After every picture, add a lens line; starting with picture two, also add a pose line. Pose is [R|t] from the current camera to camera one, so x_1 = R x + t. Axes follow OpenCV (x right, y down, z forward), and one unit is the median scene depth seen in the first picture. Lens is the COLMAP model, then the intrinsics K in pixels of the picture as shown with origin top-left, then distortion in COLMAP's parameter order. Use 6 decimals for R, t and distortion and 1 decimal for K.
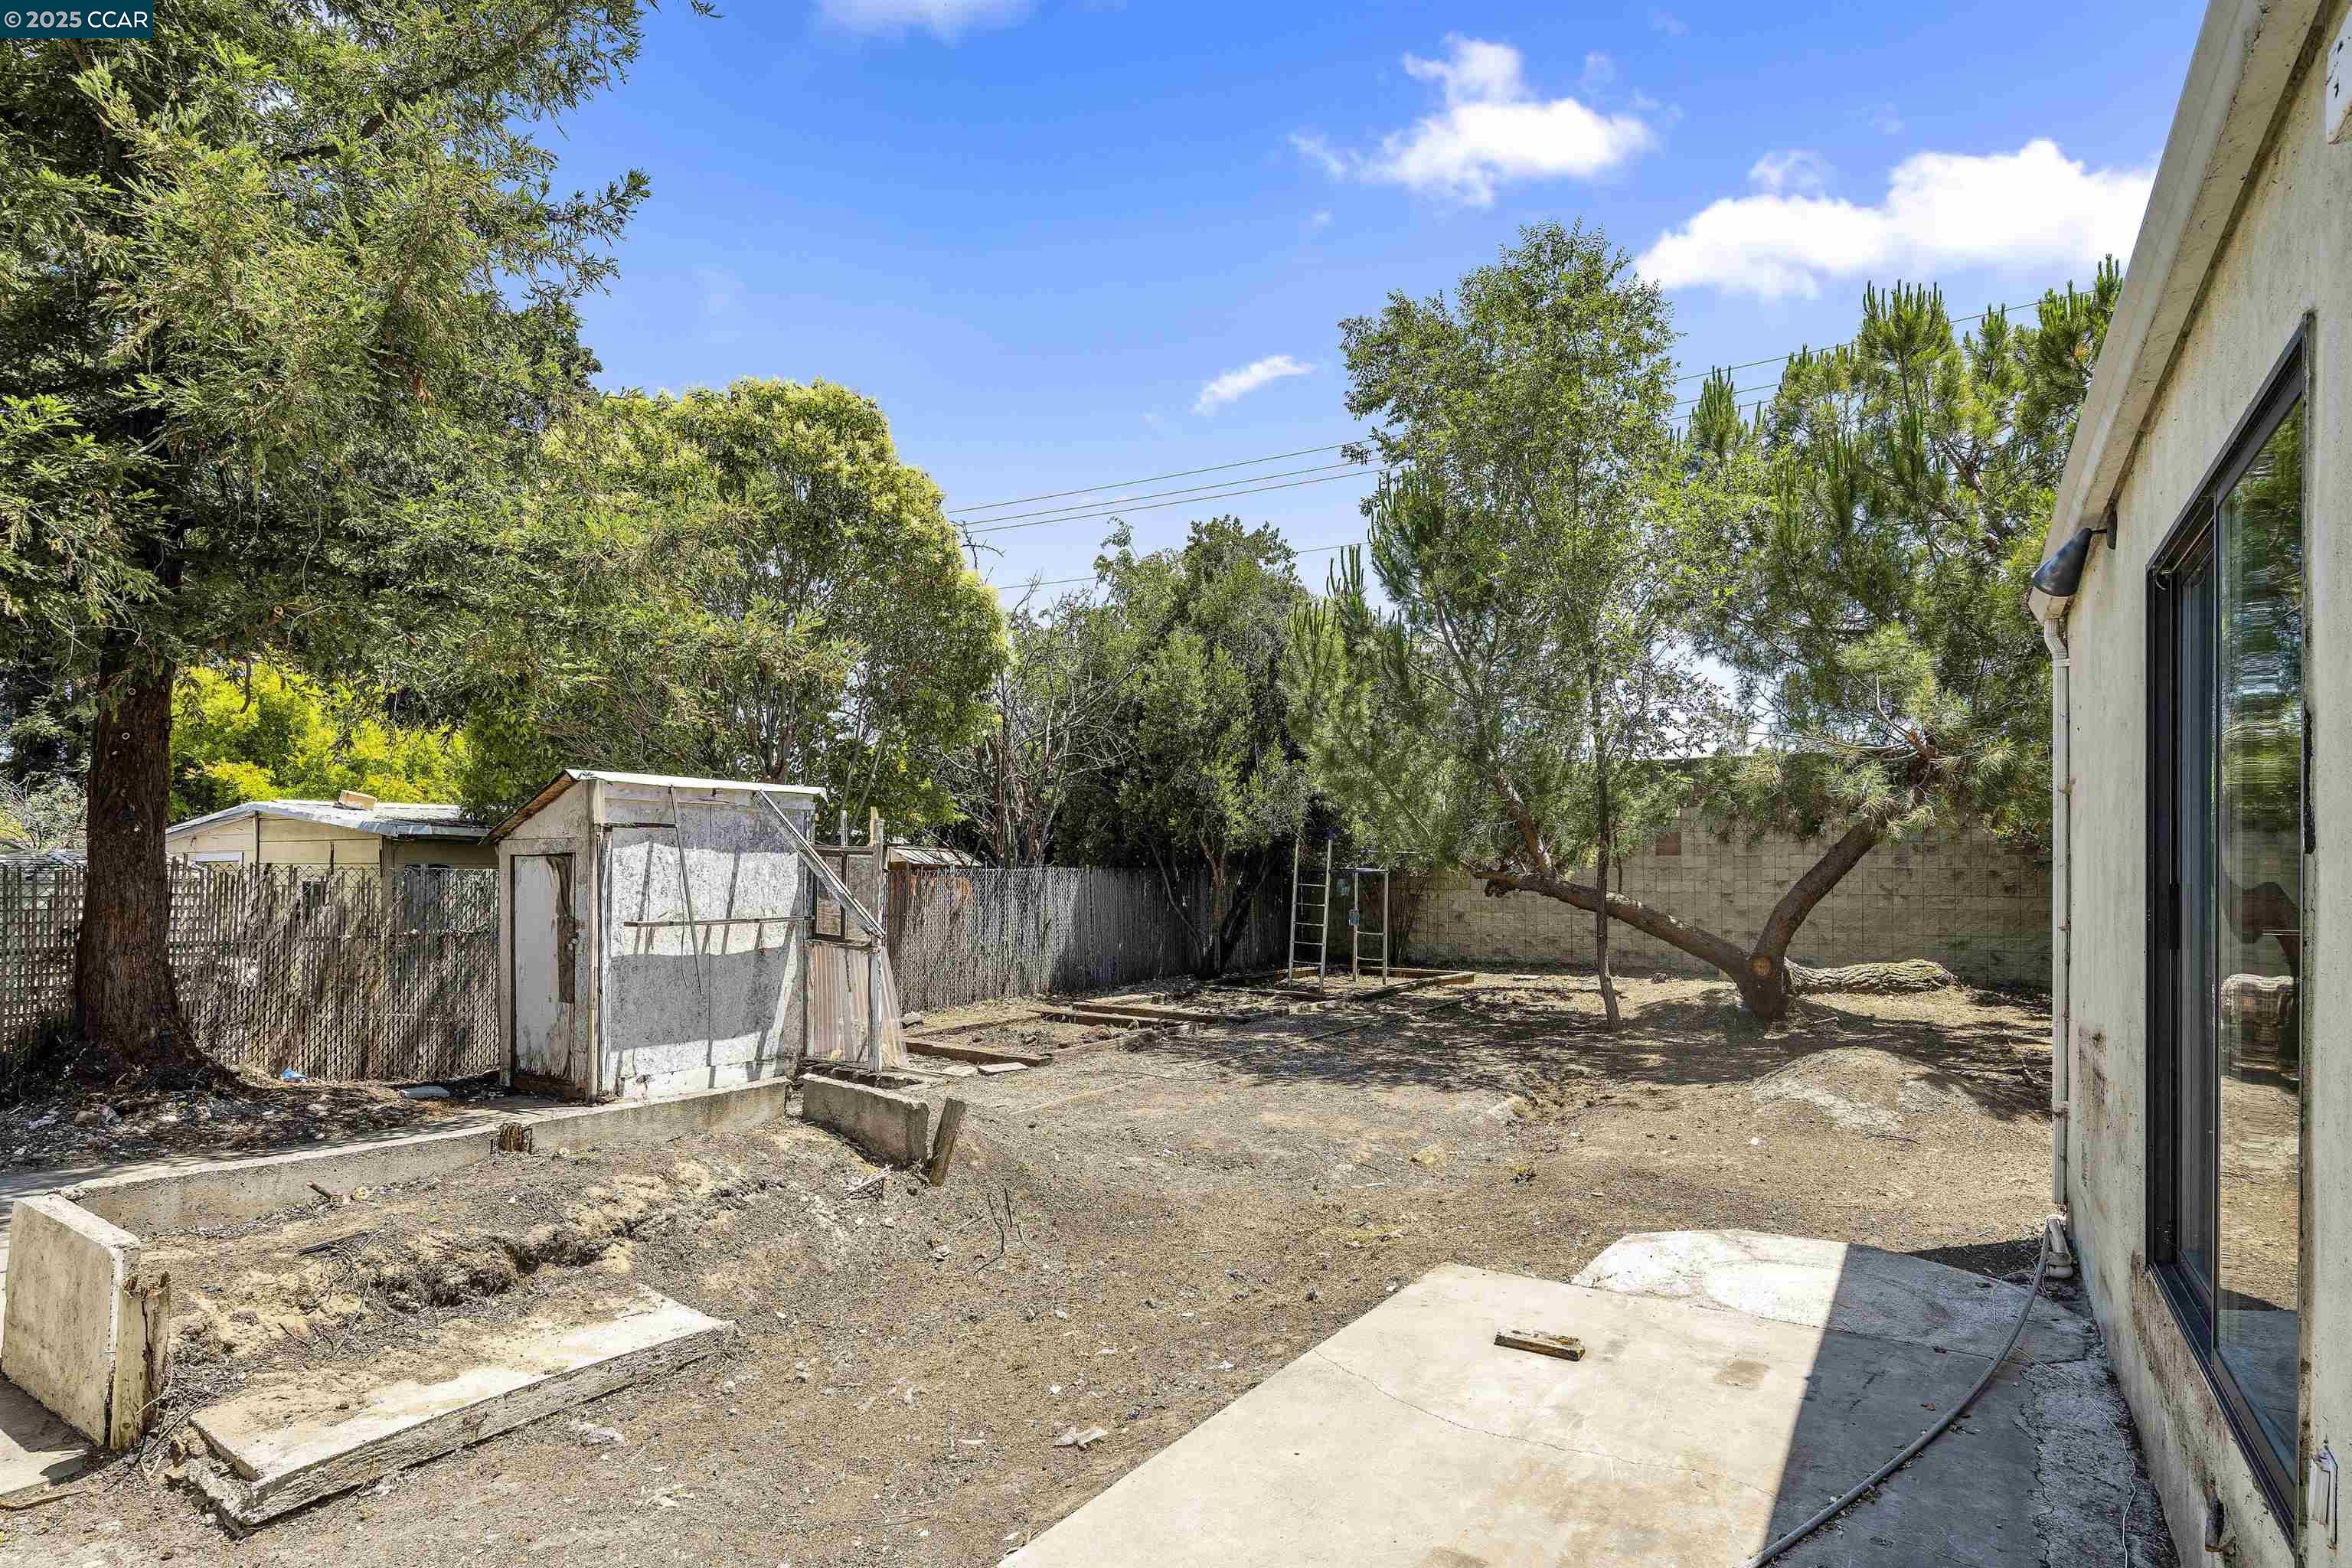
lens RADIAL K [[1200.6, 0, 1207.0], [0, 1200.6, 878.7], [0, 0, 1]] dist [-0.004593, 0.000916]
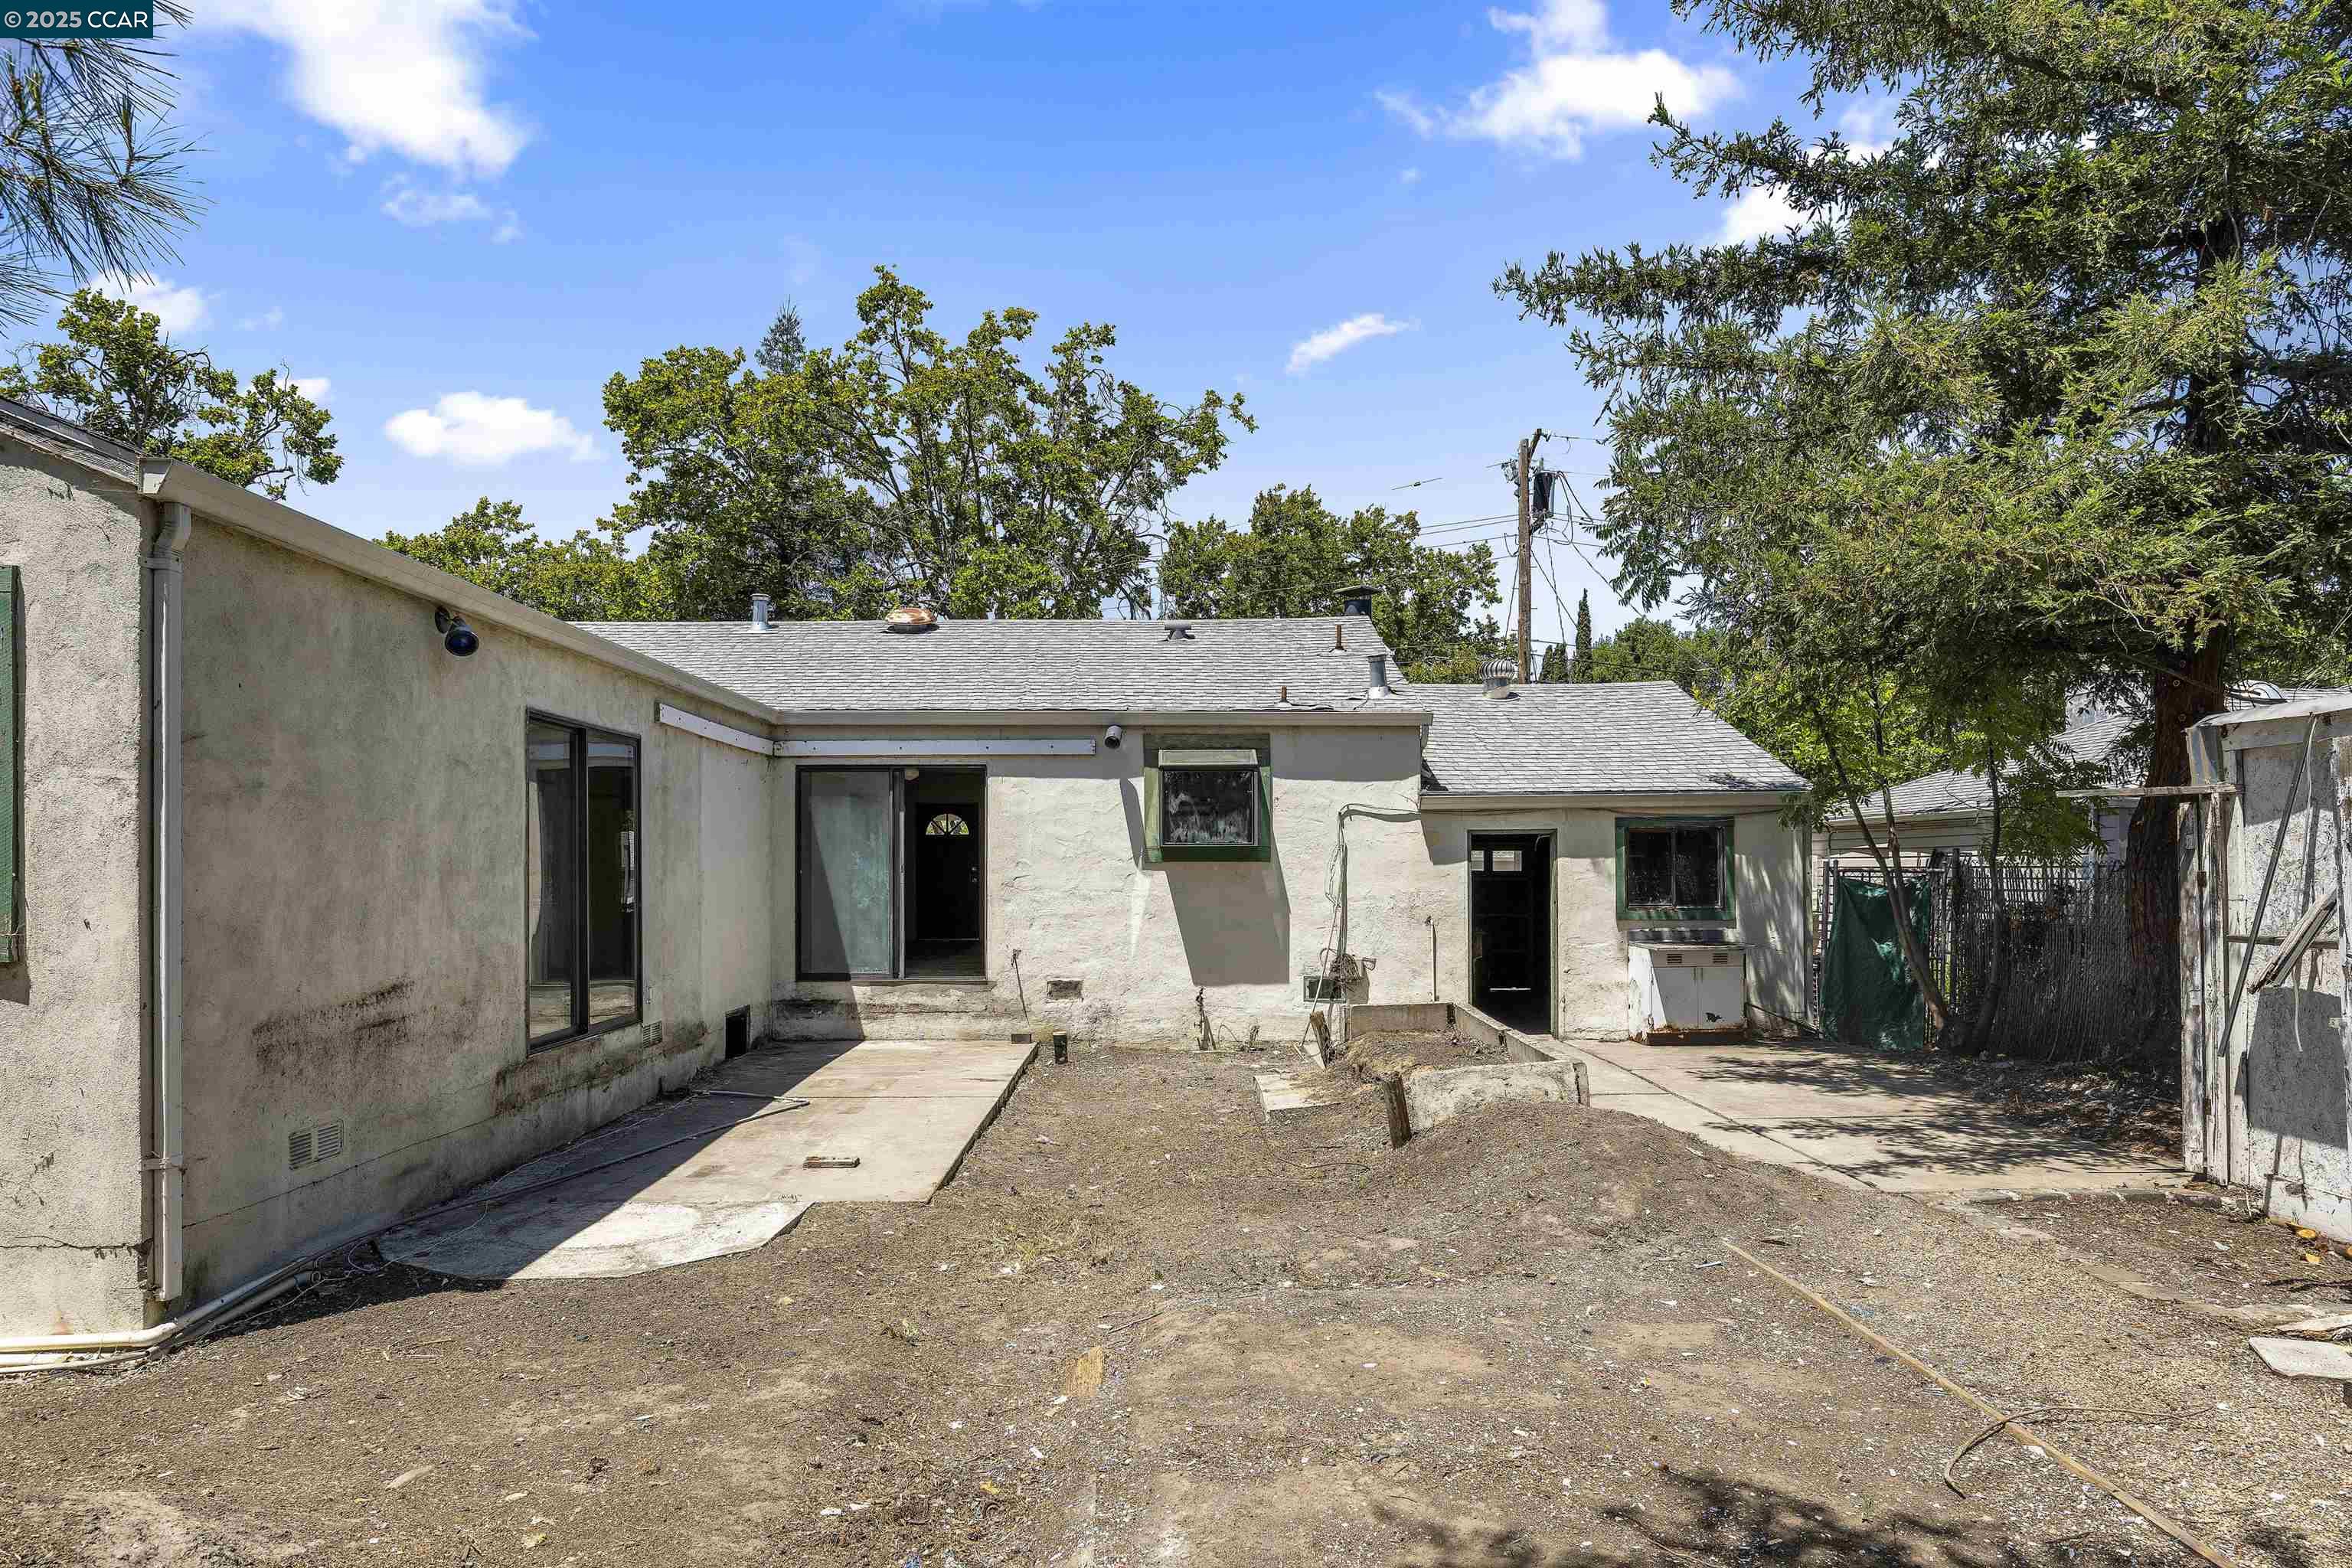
lens RADIAL K [[1404.3, 0, 1167.6], [0, 1404.3, 853.7], [0, 0, 1]] dist [-0.001655, 0.000871]
pose [[-0.846800, -0.011645, -0.531784, 0.290656], [-0.005718, 0.999902, -0.012790, 0.002831], [0.531881, -0.007790, -0.846783, 0.915823]]
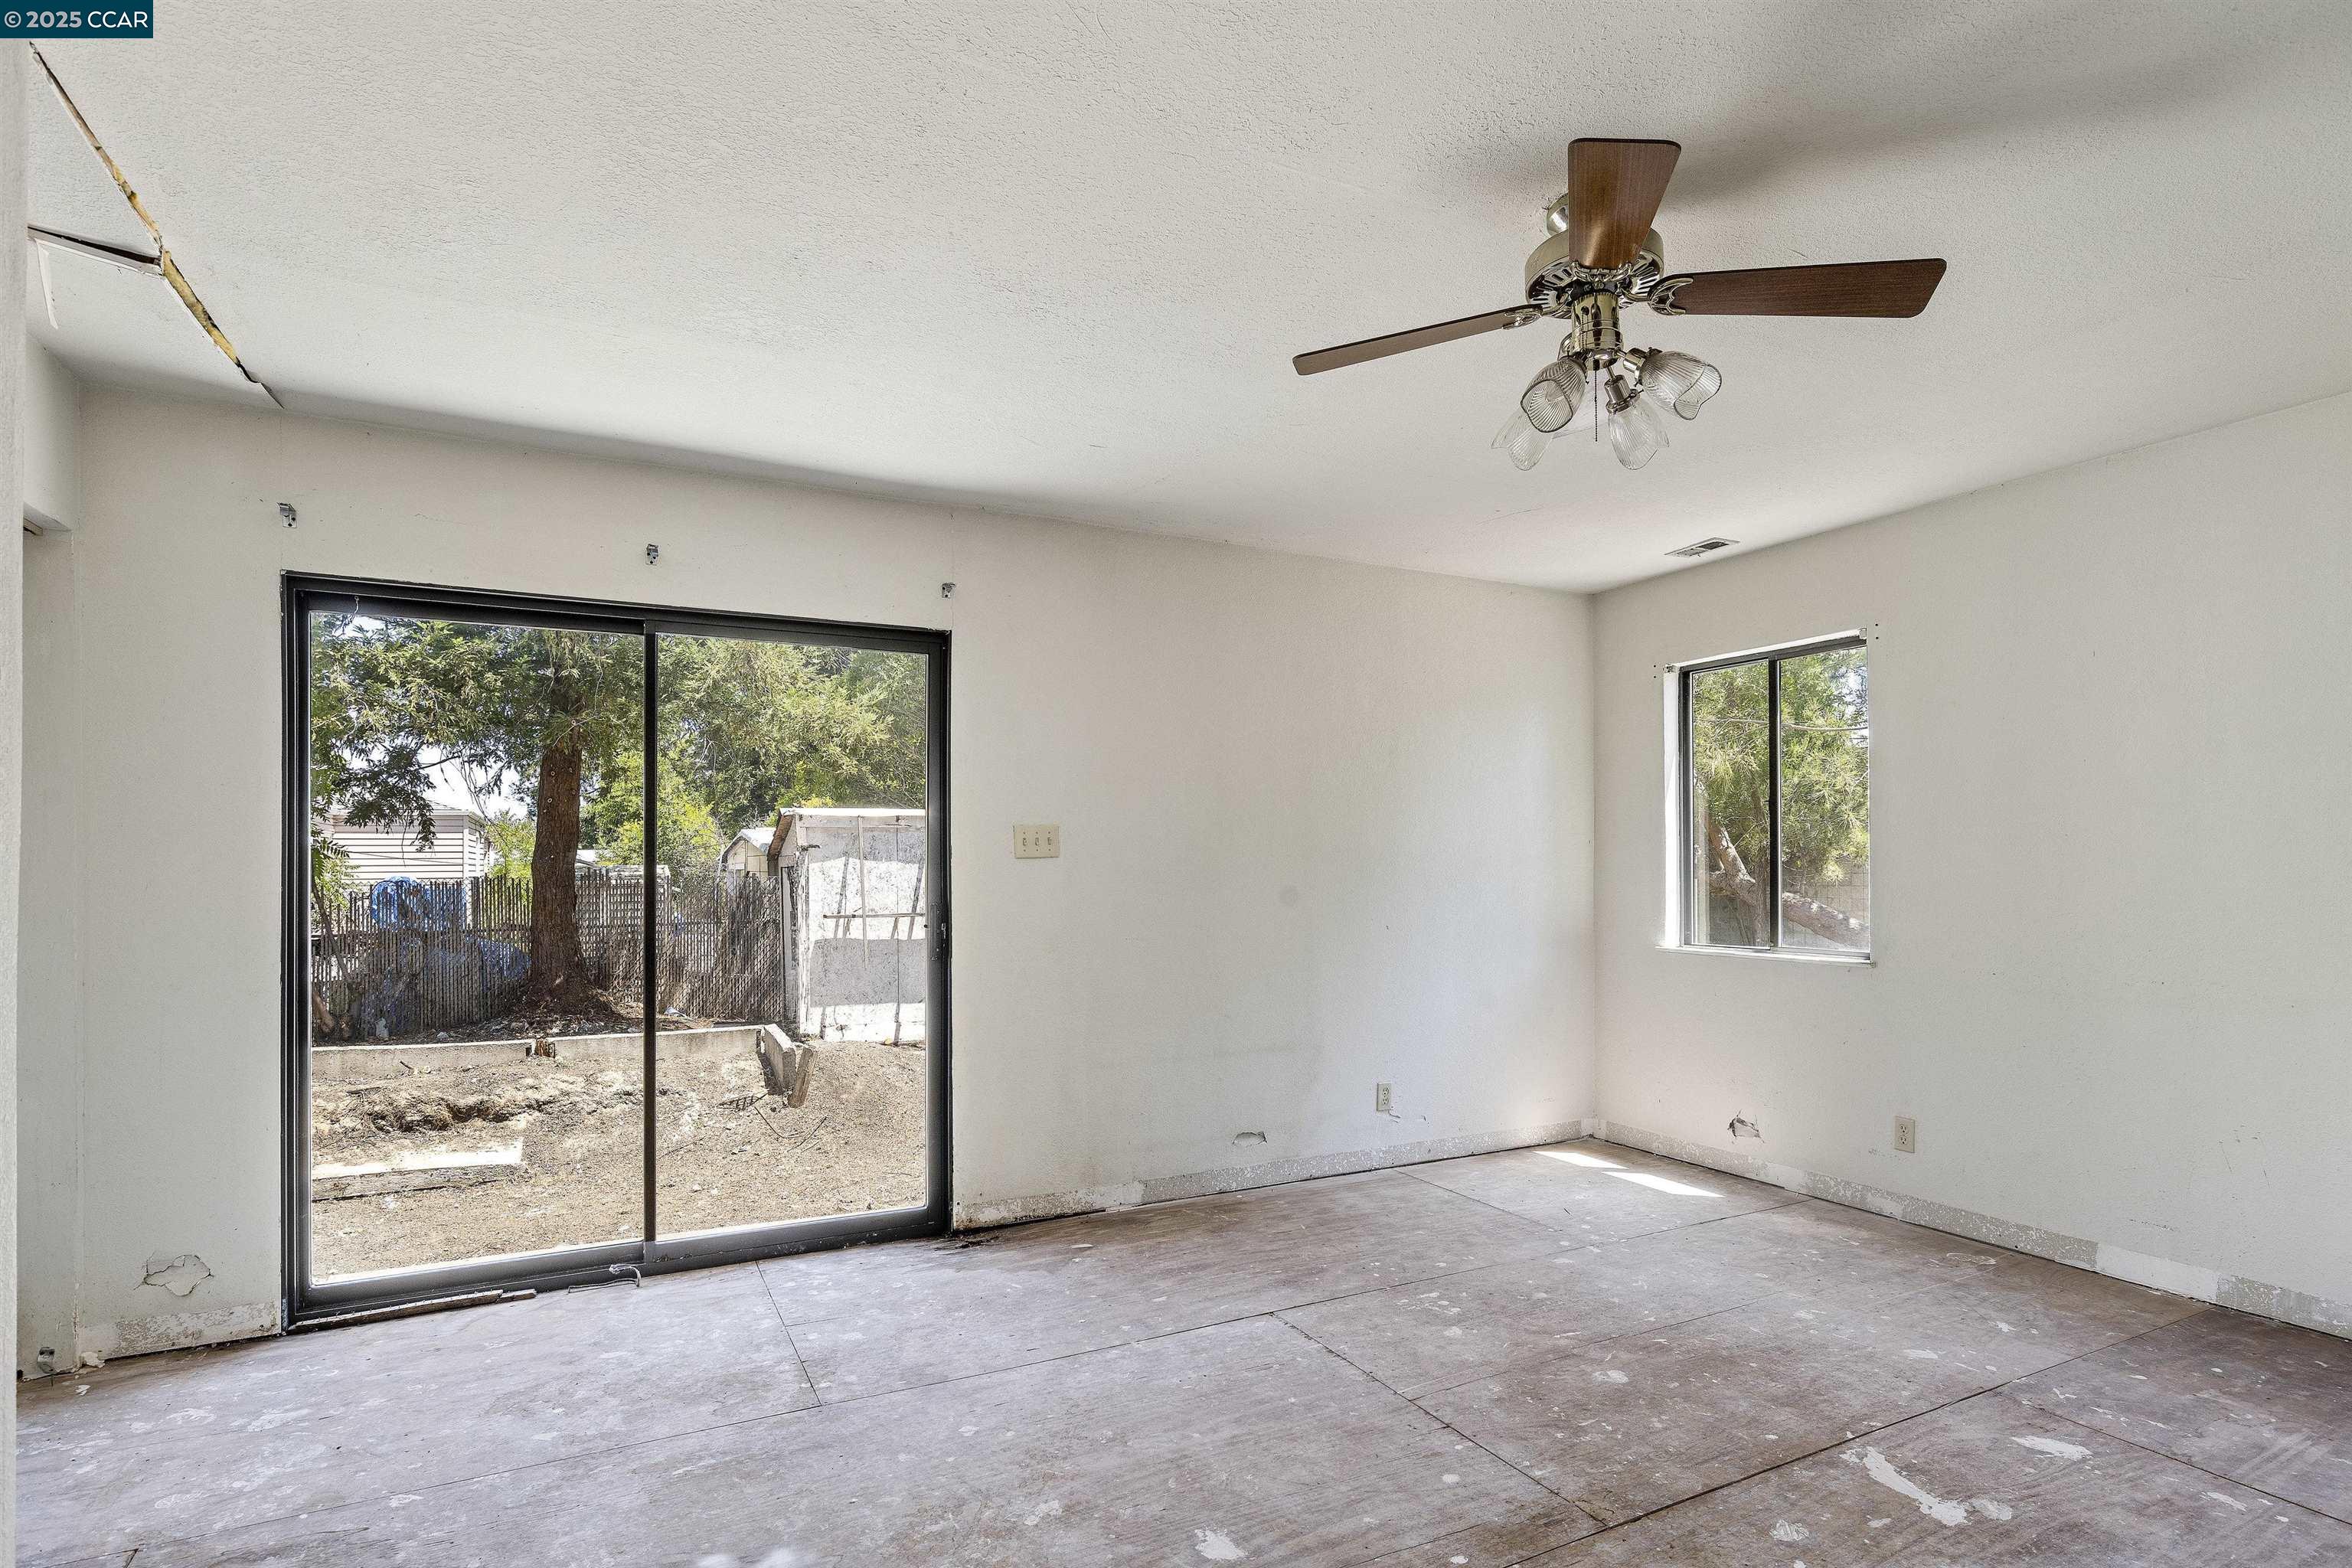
lens RADIAL K [[1200.6, 0, 1216.3], [0, 1200.6, 850.7], [0, 0, 1]] dist [-0.004593, 0.000916]
pose [[0.863546, -0.017075, -0.503981, 0.424478], [0.009554, 0.999801, -0.017504, -0.006595], [0.504179, 0.010301, 0.863538, 0.019311]]
